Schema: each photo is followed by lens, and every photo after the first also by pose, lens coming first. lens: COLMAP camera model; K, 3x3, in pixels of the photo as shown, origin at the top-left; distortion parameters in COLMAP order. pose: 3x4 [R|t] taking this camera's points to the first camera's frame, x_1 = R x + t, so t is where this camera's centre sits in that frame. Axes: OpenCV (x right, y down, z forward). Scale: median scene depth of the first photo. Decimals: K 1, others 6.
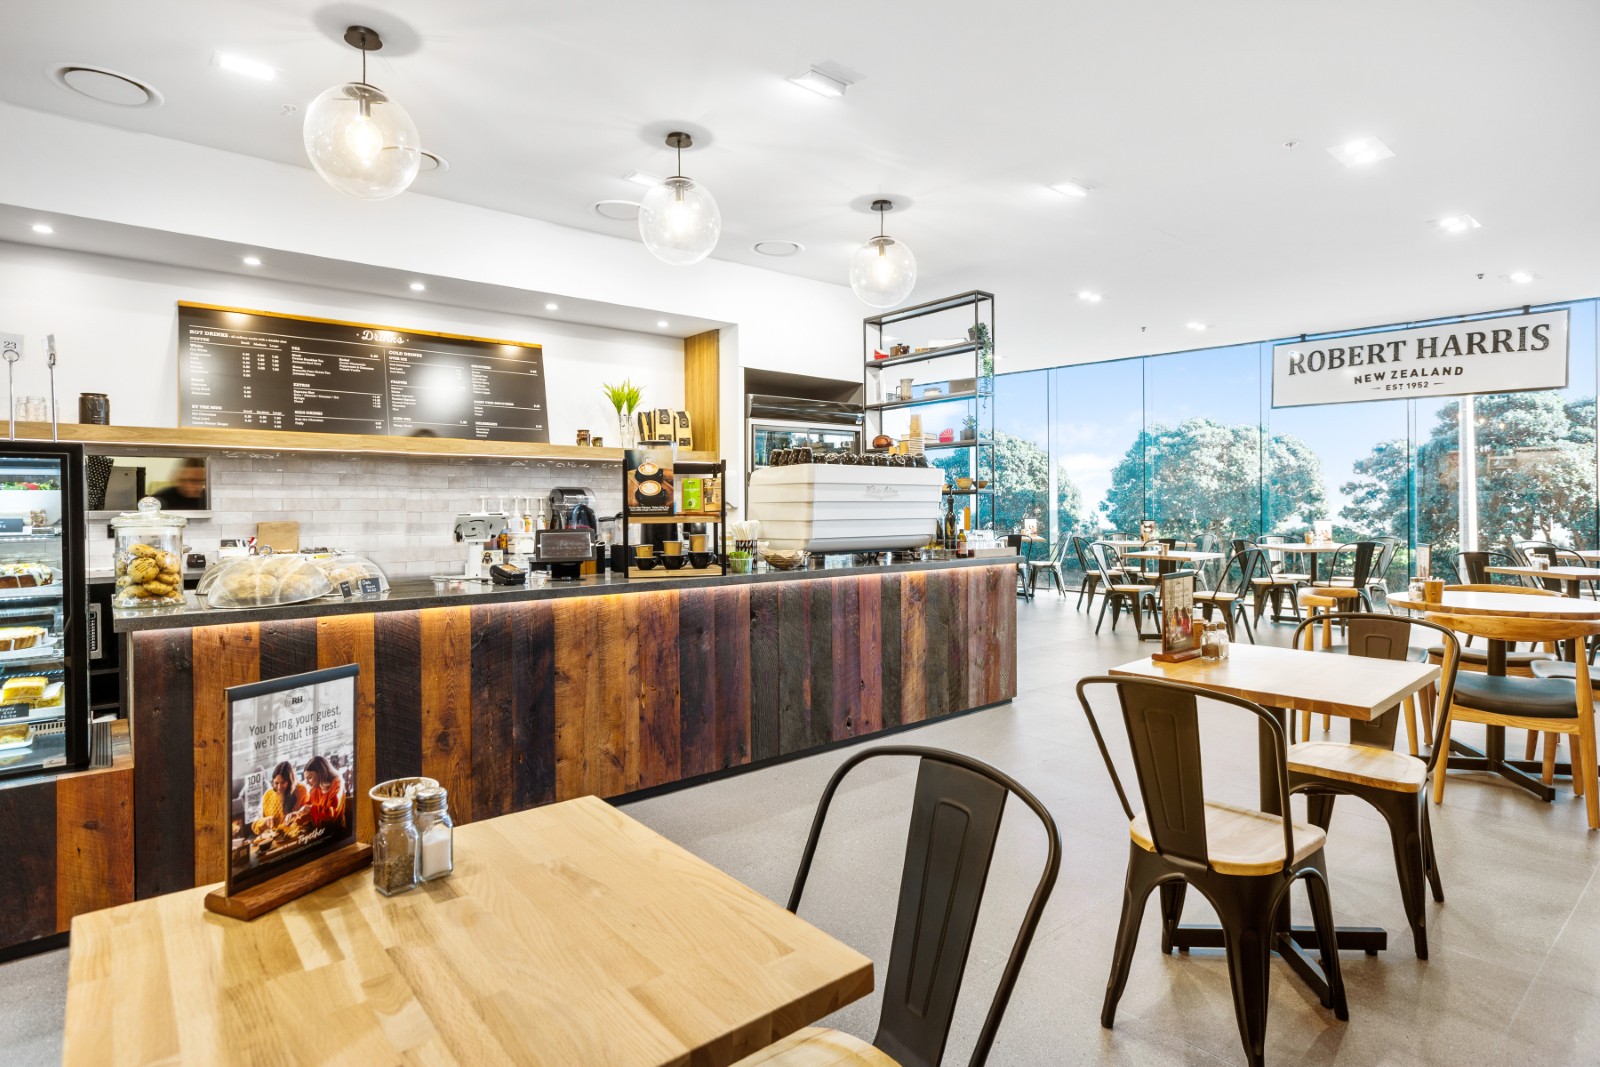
lens RADIAL K [[839.0, 0, 795.6], [0, 839.0, 499.9], [0, 0, 1]] dist [0.003125, 0.001246]
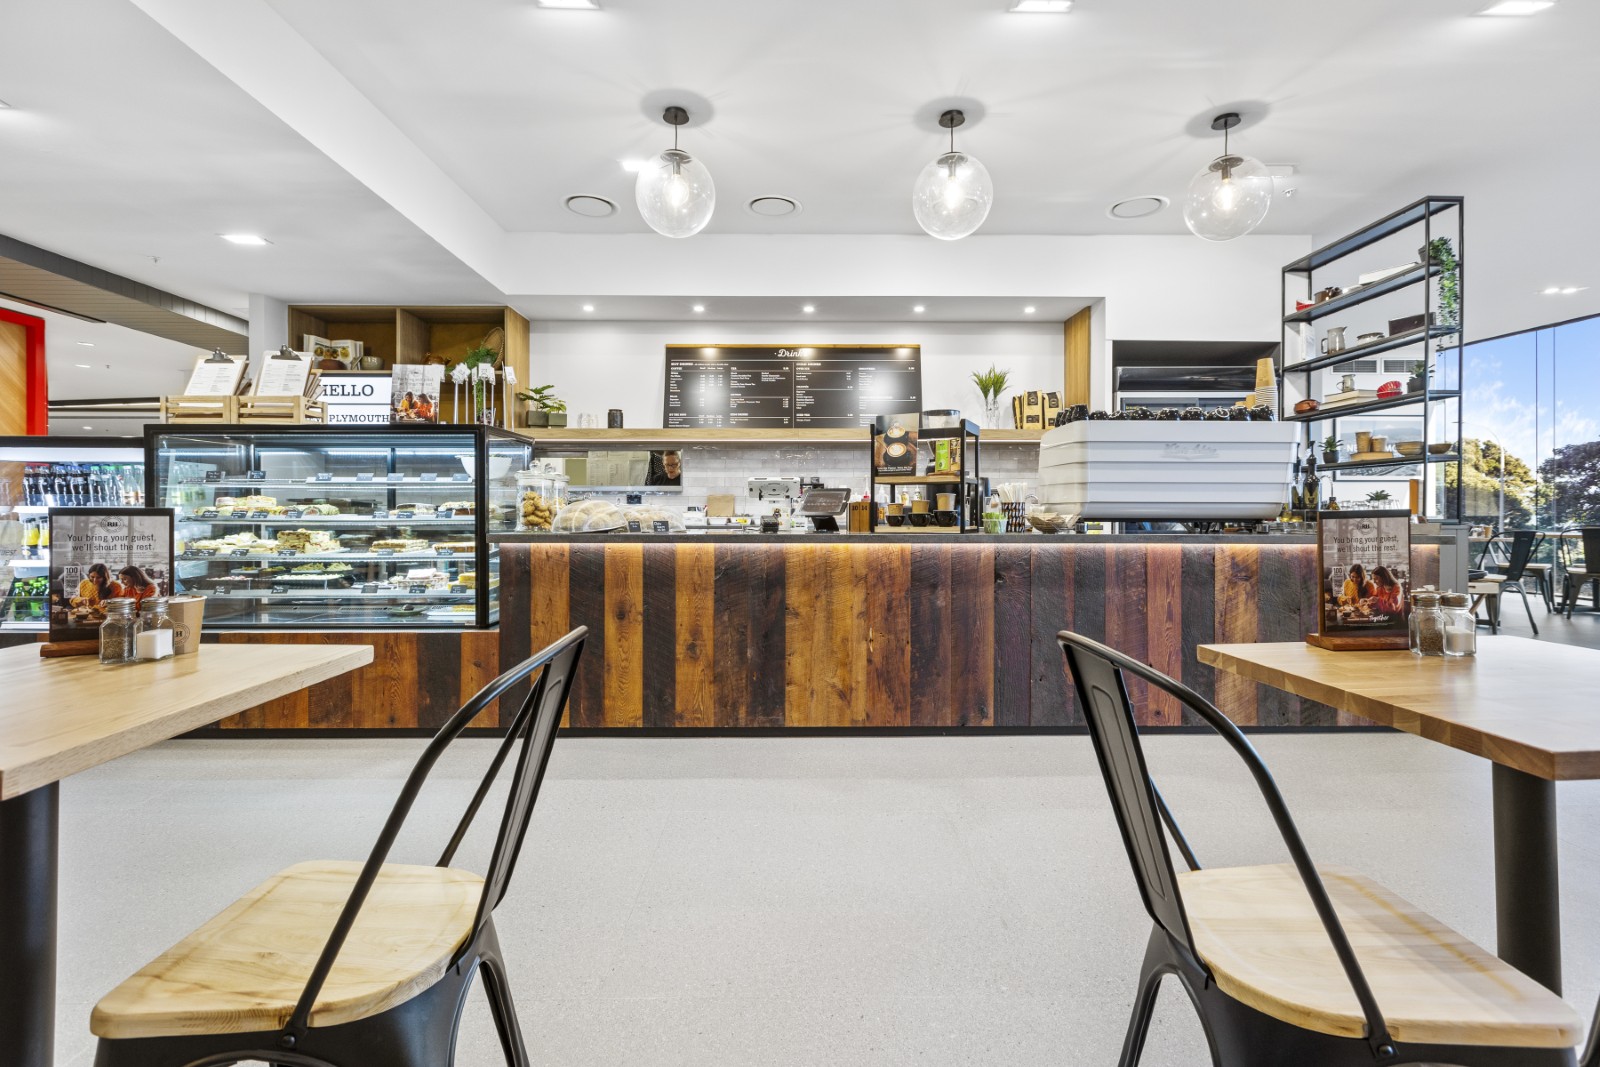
lens RADIAL K [[719.9, 0, 794.9], [0, 719.9, 501.9], [0, 0, 1]] dist [-0.000742, 0.000017]
pose [[0.779525, -0.000217, -0.626371, 0.271053], [-0.000733, 0.999999, -0.001259, 0.048172], [0.626370, 0.001440, 0.779524, 0.184702]]
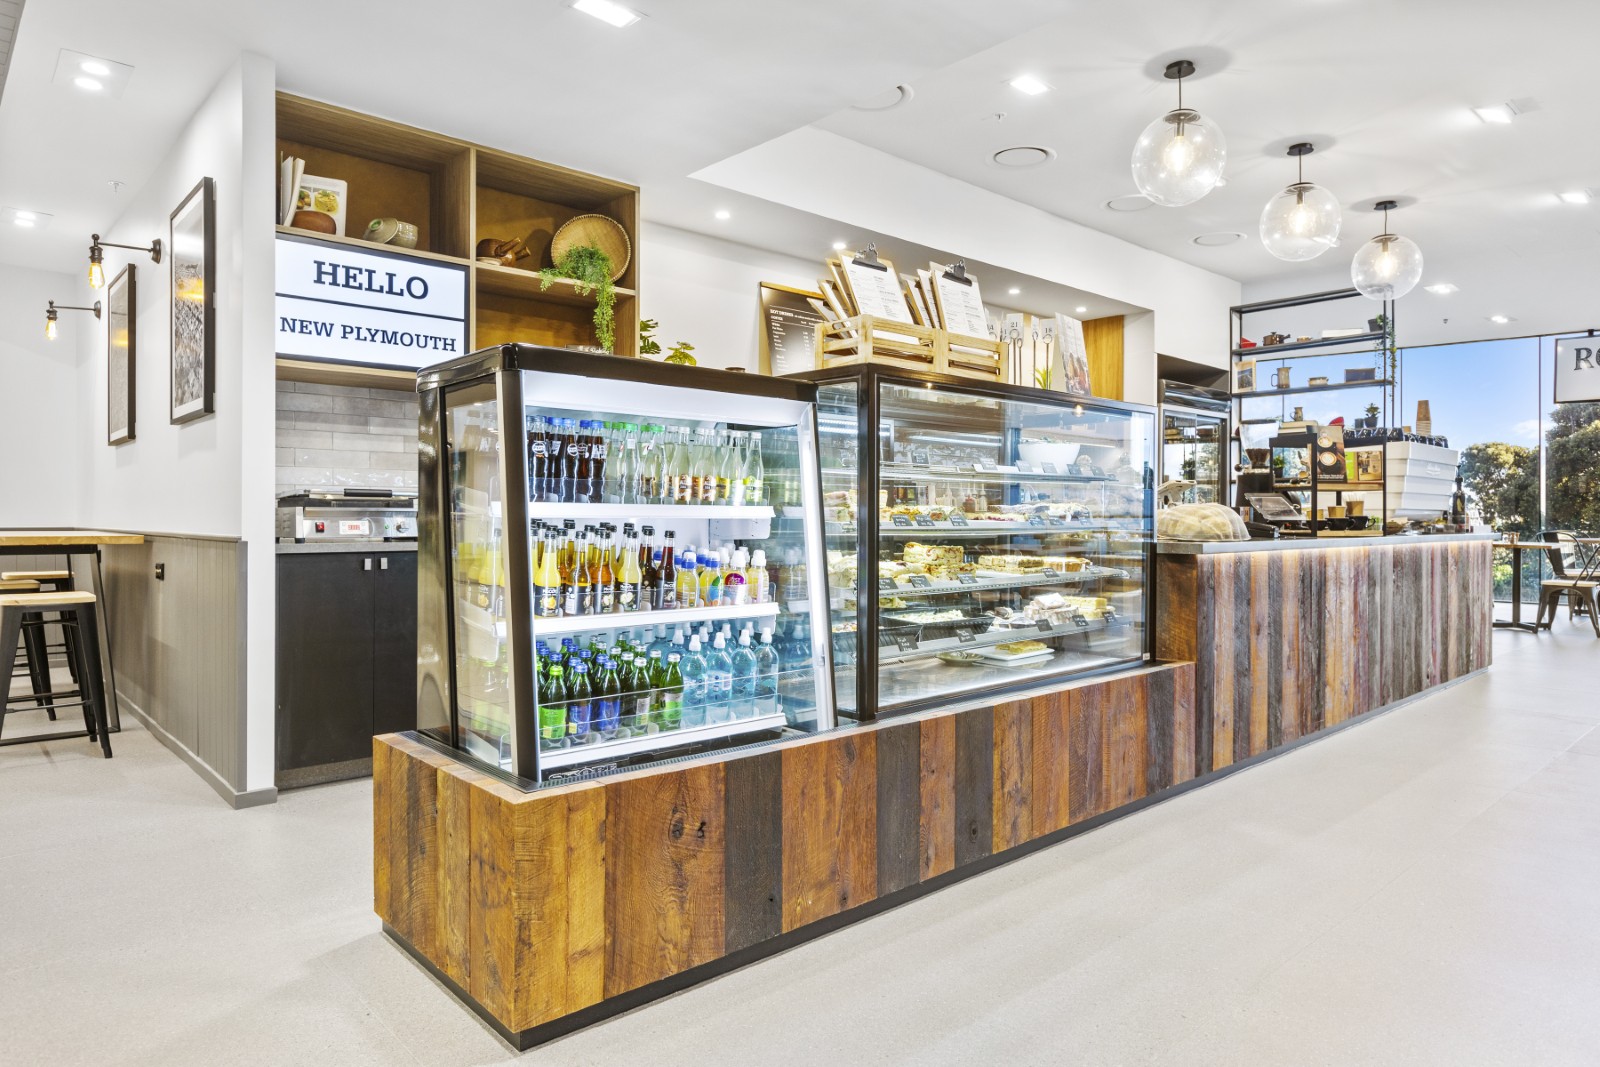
lens RADIAL K [[980.1, 0, 799.2], [0, 980.1, 511.0], [0, 0, 1]] dist [0.003273, 0.000982]
pose [[0.998556, 0.009504, 0.052872, -0.867549], [-0.009658, 0.999950, 0.002672, 0.054327], [-0.052843, -0.003179, 0.998598, -0.264315]]
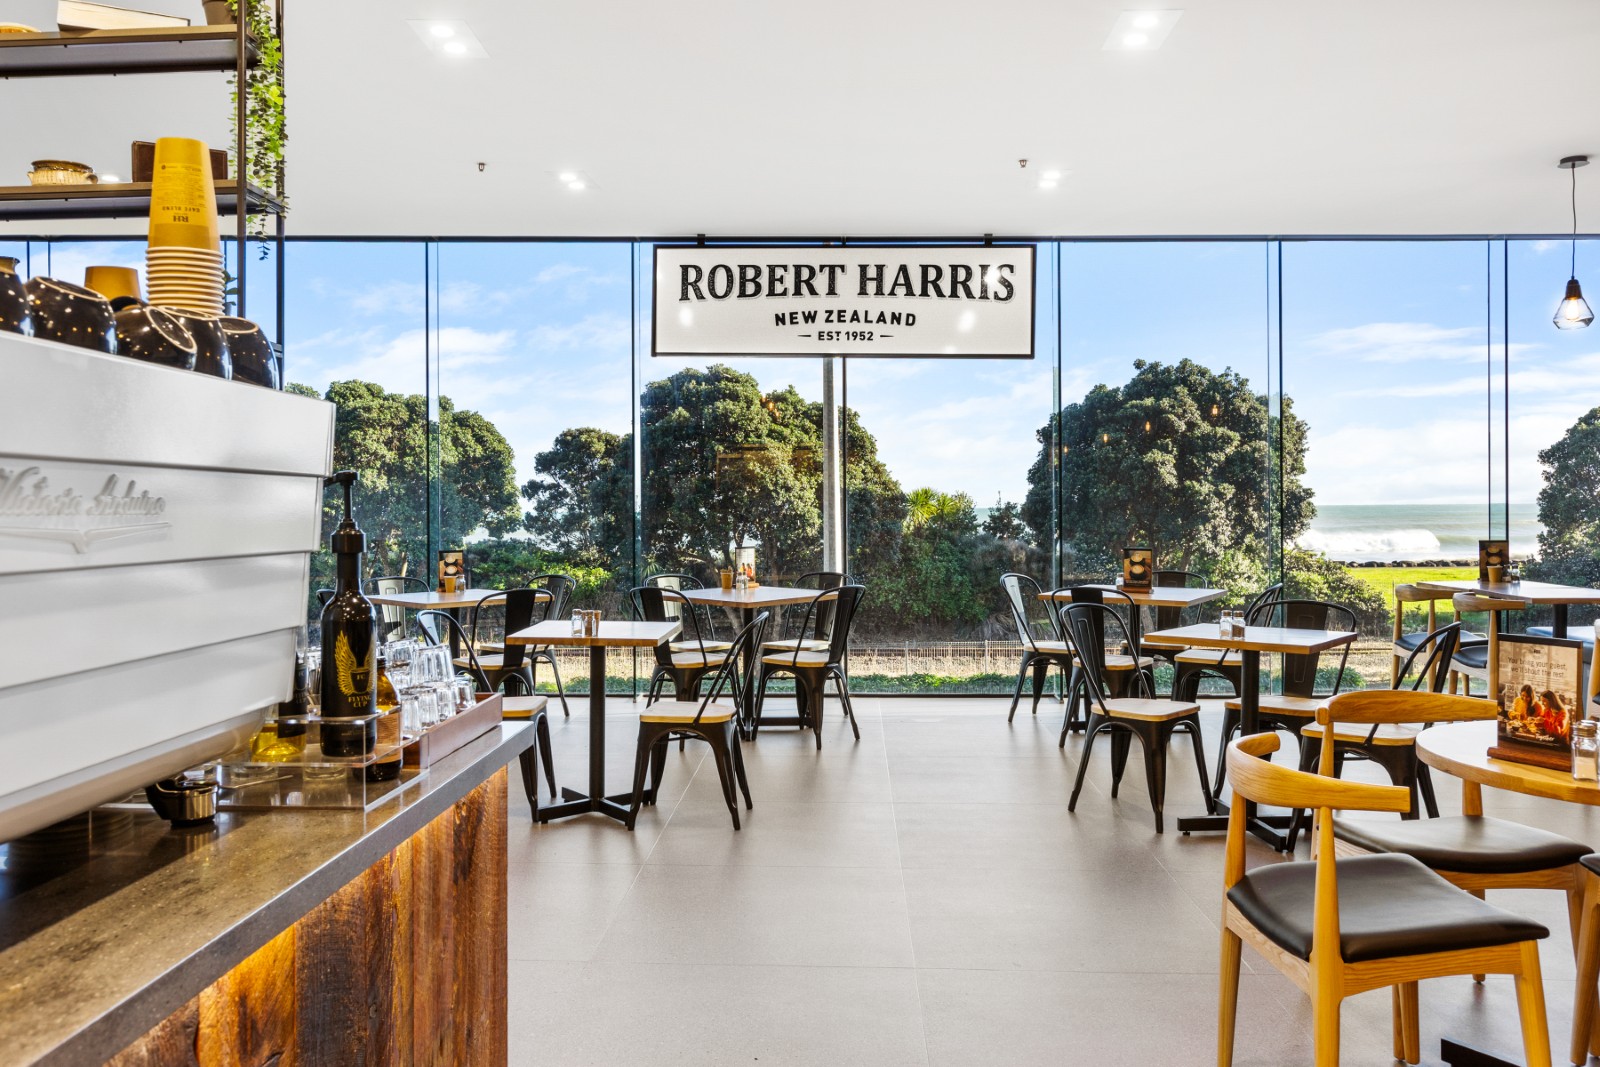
lens RADIAL K [[1215.4, 0, 760.8], [0, 1215.4, 503.9], [0, 0, 1]] dist [-0.001008, 0.000018]
pose [[0.691168, 0.004641, 0.722679, 0.026459], [-0.005322, 0.999985, -0.001332, -0.011532], [-0.722675, -0.002925, 0.691182, 0.814726]]
